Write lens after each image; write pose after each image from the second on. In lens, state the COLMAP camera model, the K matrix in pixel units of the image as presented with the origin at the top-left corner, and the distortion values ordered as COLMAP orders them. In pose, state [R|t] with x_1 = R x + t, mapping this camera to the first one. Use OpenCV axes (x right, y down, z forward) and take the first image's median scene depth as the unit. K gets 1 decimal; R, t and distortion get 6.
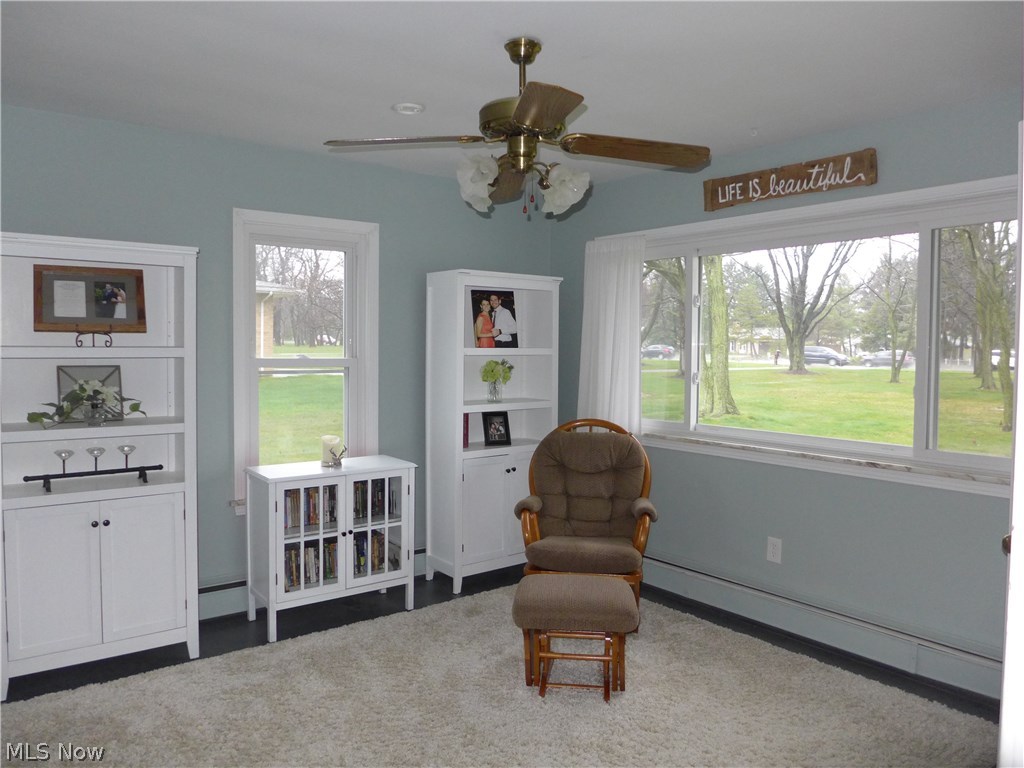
lens RADIAL K [[740.3, 0, 513.1], [0, 740.3, 376.6], [0, 0, 1]] dist [-0.052244, 0.010470]
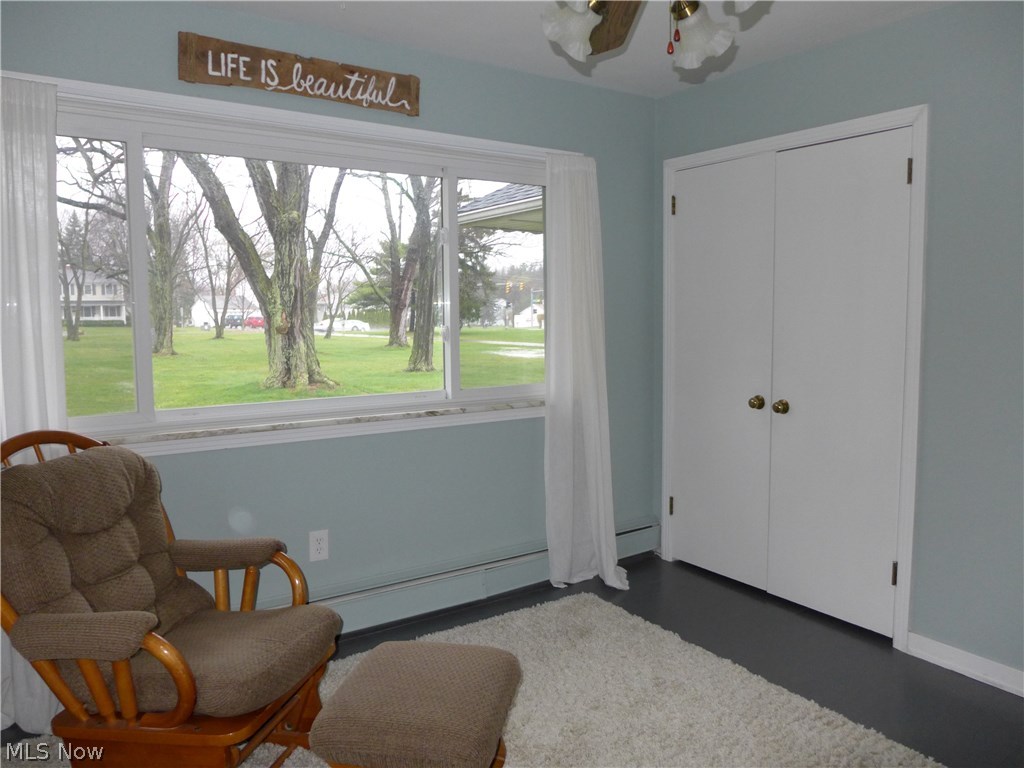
lens RADIAL K [[740.3, 0, 513.1], [0, 740.3, 376.6], [0, 0, 1]] dist [-0.052244, 0.010470]
pose [[0.053443, -0.098750, 0.993676, -0.426424], [0.042940, 0.994405, 0.096513, -0.016185], [-0.997647, 0.037511, 0.057384, 0.759745]]
